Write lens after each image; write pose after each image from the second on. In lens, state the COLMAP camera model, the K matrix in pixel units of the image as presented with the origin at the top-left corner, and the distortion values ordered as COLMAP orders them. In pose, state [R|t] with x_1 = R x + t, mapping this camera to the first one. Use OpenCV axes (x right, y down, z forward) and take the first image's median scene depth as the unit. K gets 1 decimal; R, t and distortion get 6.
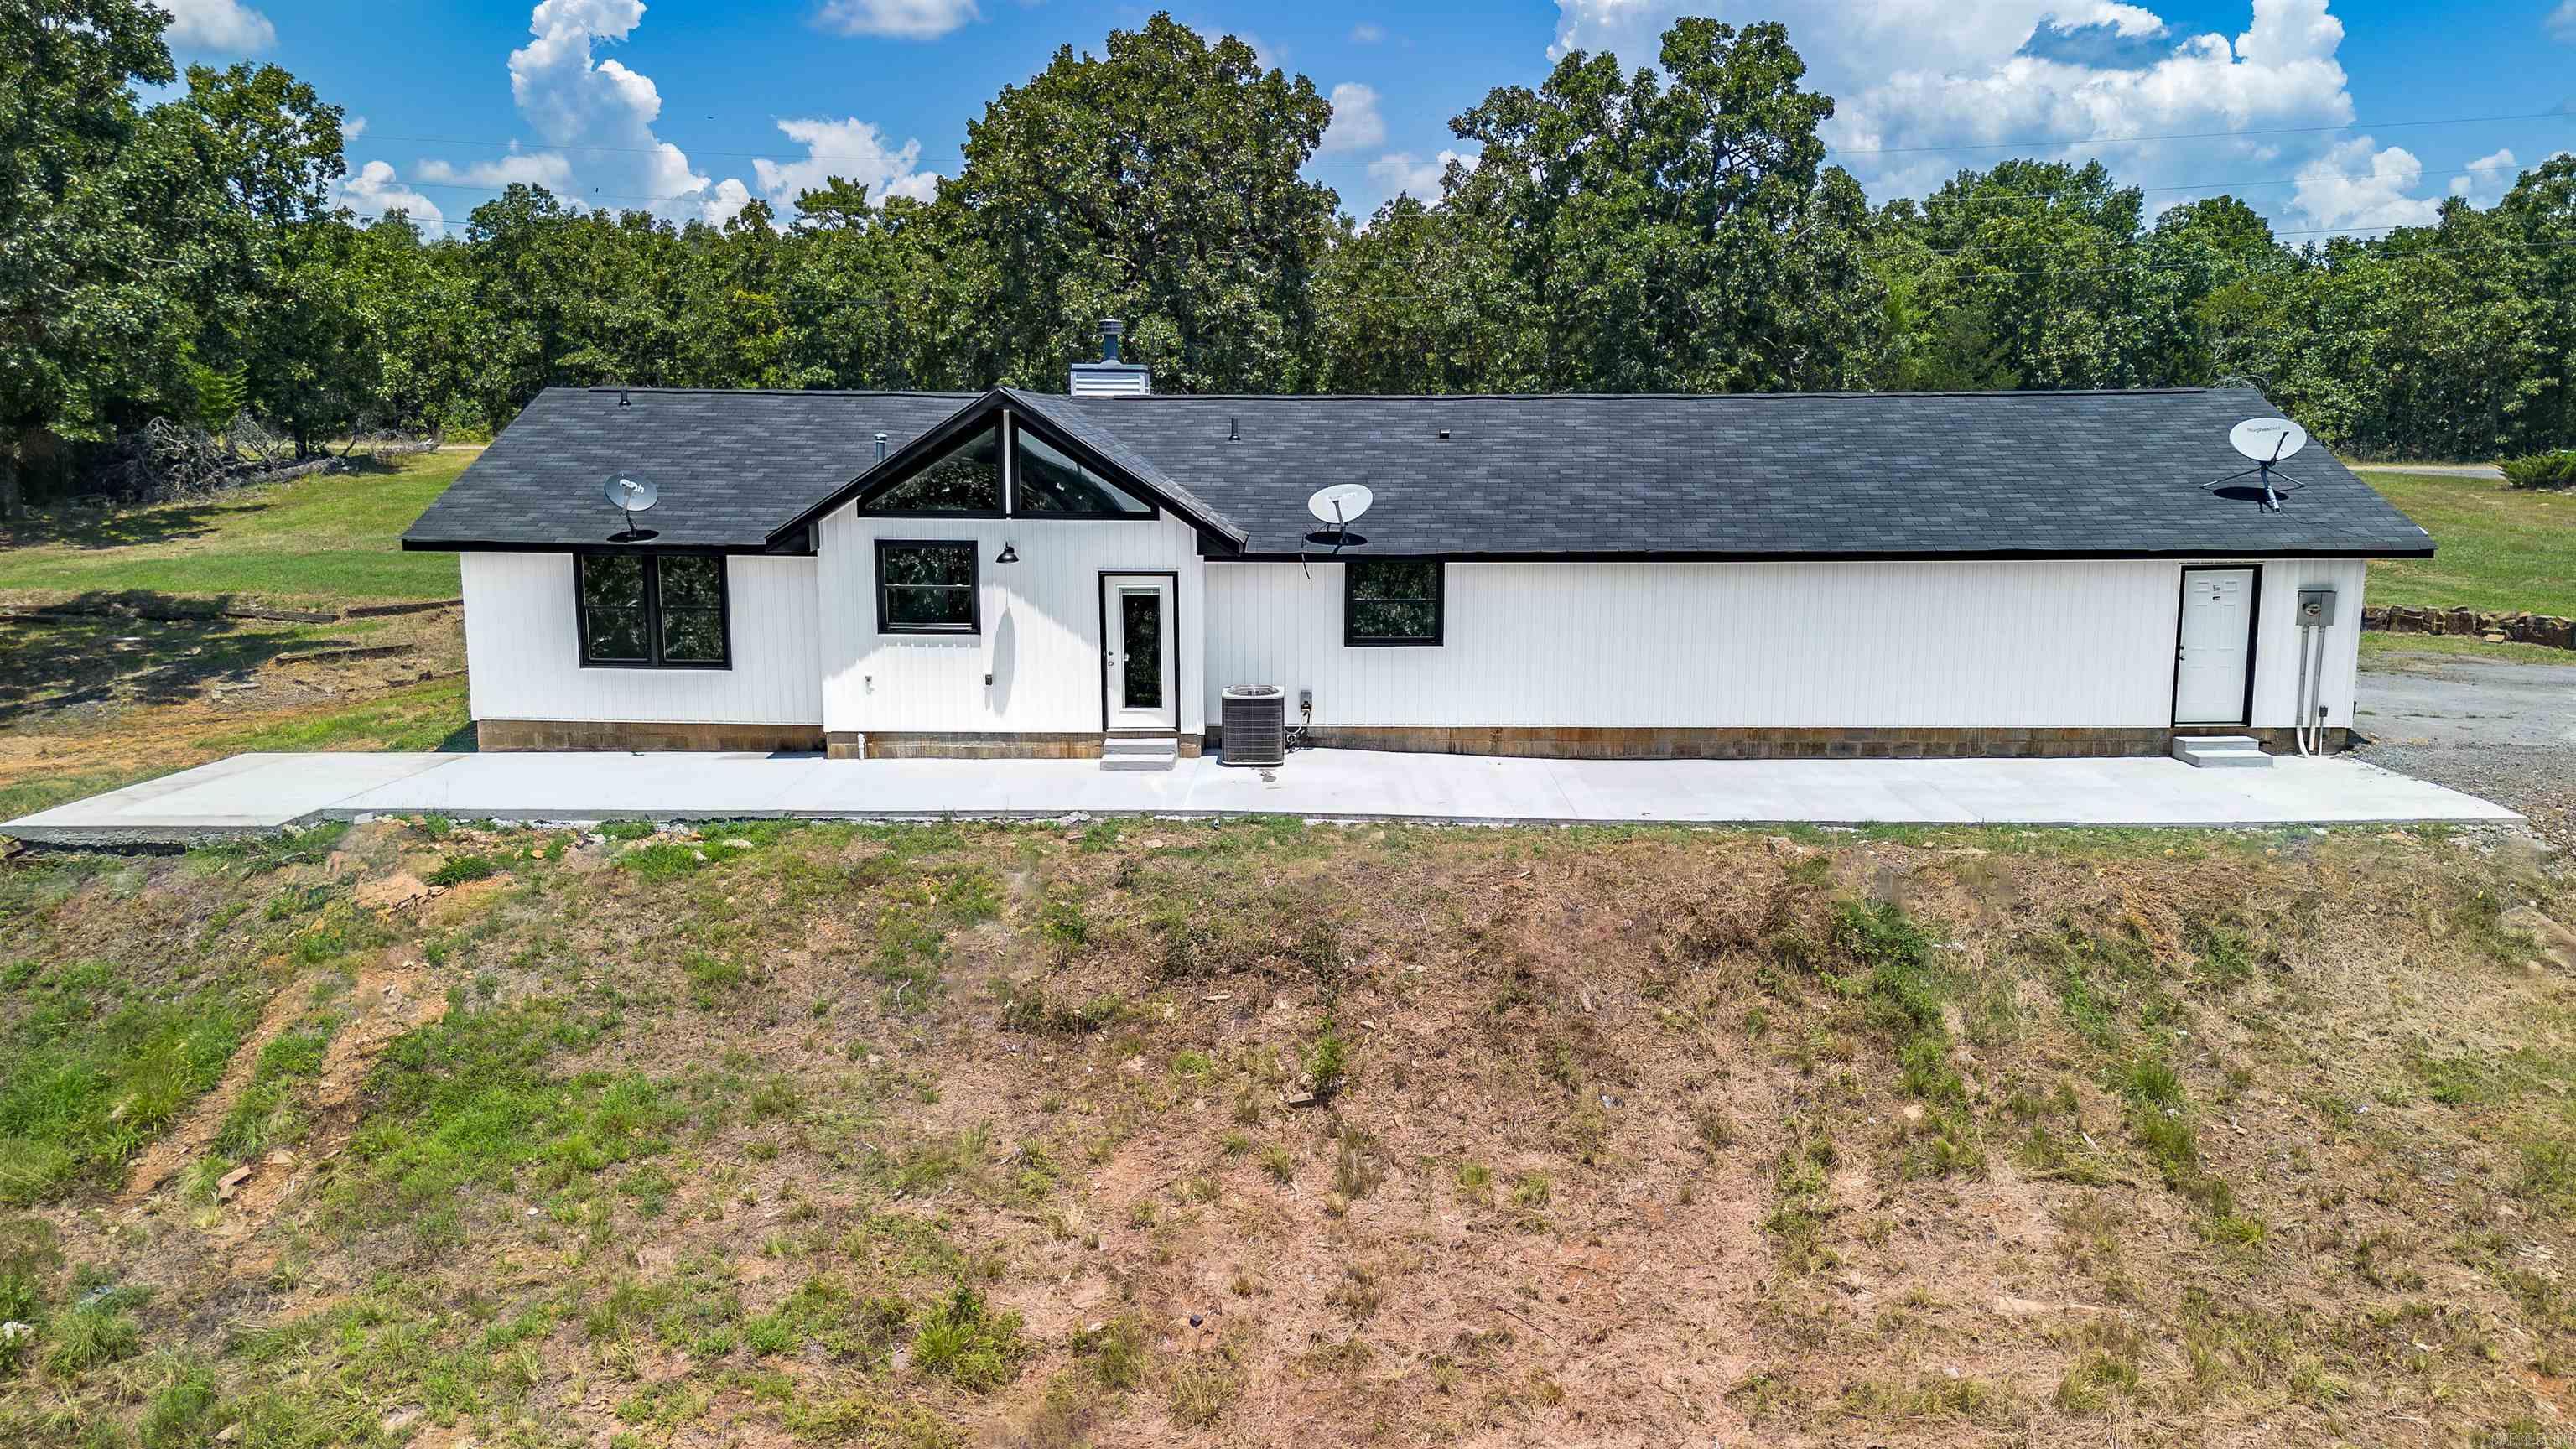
lens RADIAL K [[1771.8, 0, 1299.2], [0, 1771.8, 741.3], [0, 0, 1]] dist [0.052995, -0.058171]
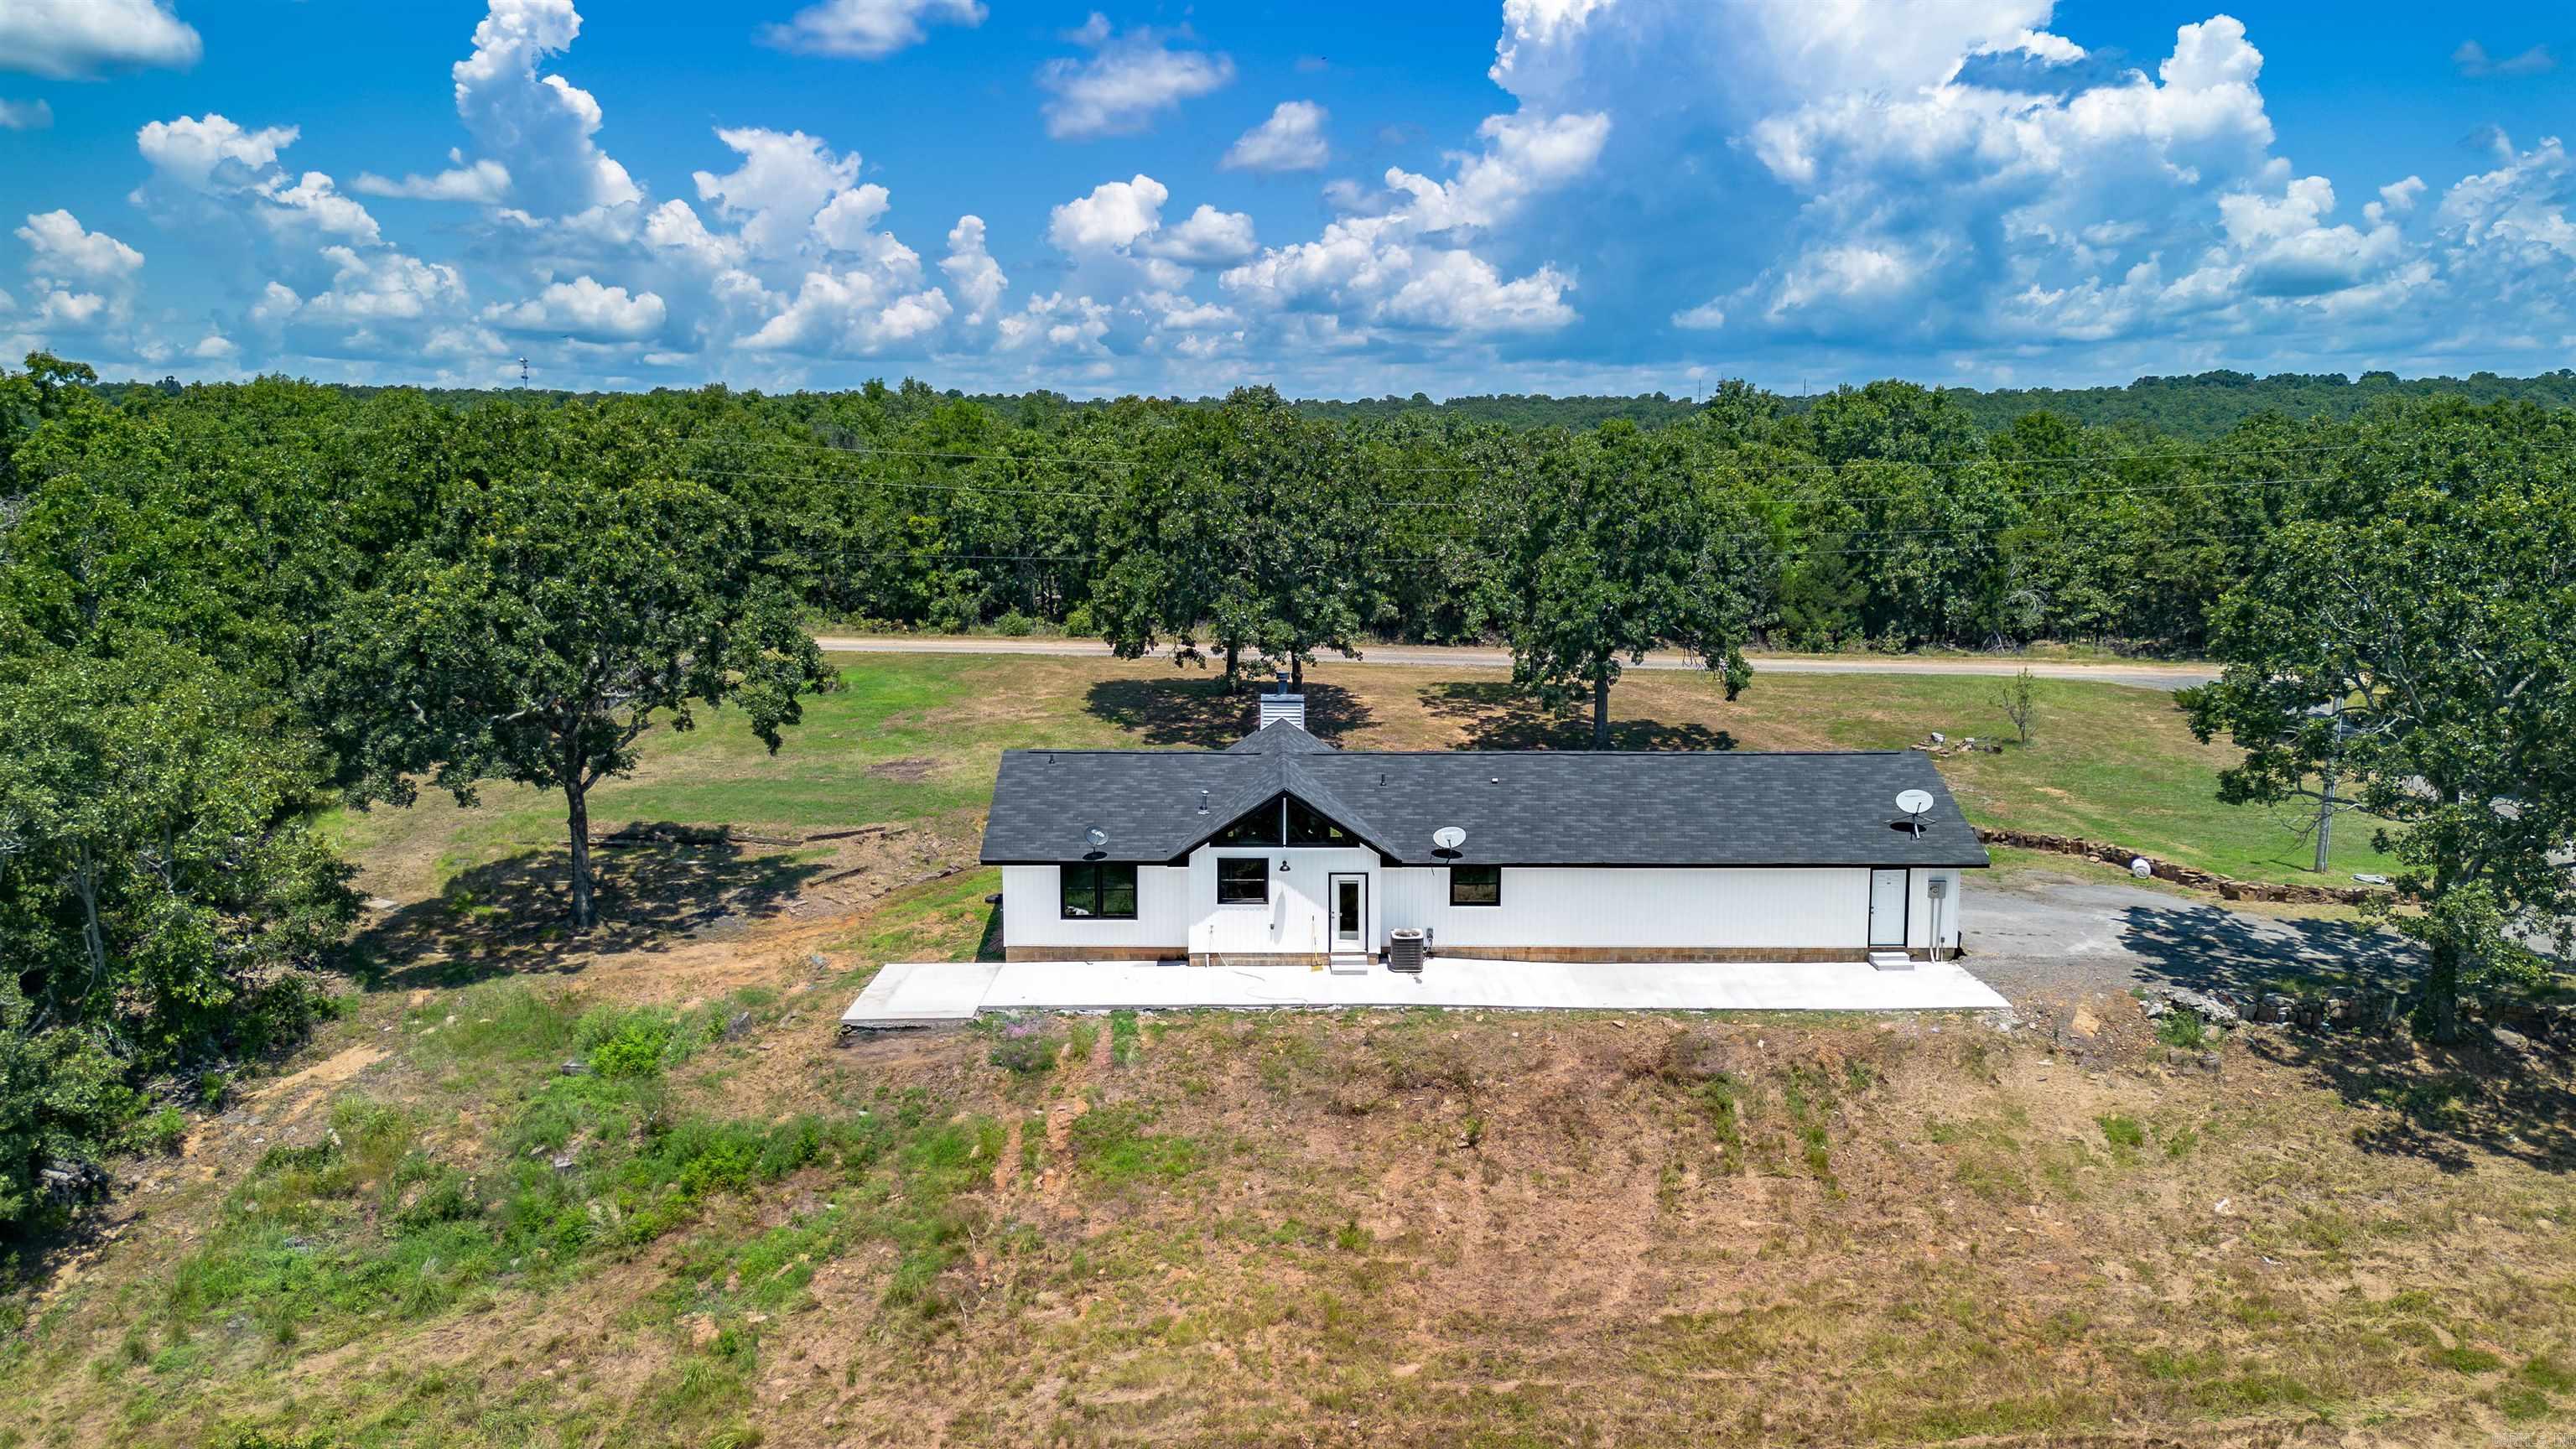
lens RADIAL K [[1771.8, 0, 1299.5], [0, 1771.8, 721.3], [0, 0, 1]] dist [0.052995, -0.058171]
pose [[0.999520, -0.000662, 0.030966, -0.247853], [0.001247, 0.999821, -0.018872, -0.272473], [-0.030948, 0.018901, 0.999342, -1.174817]]
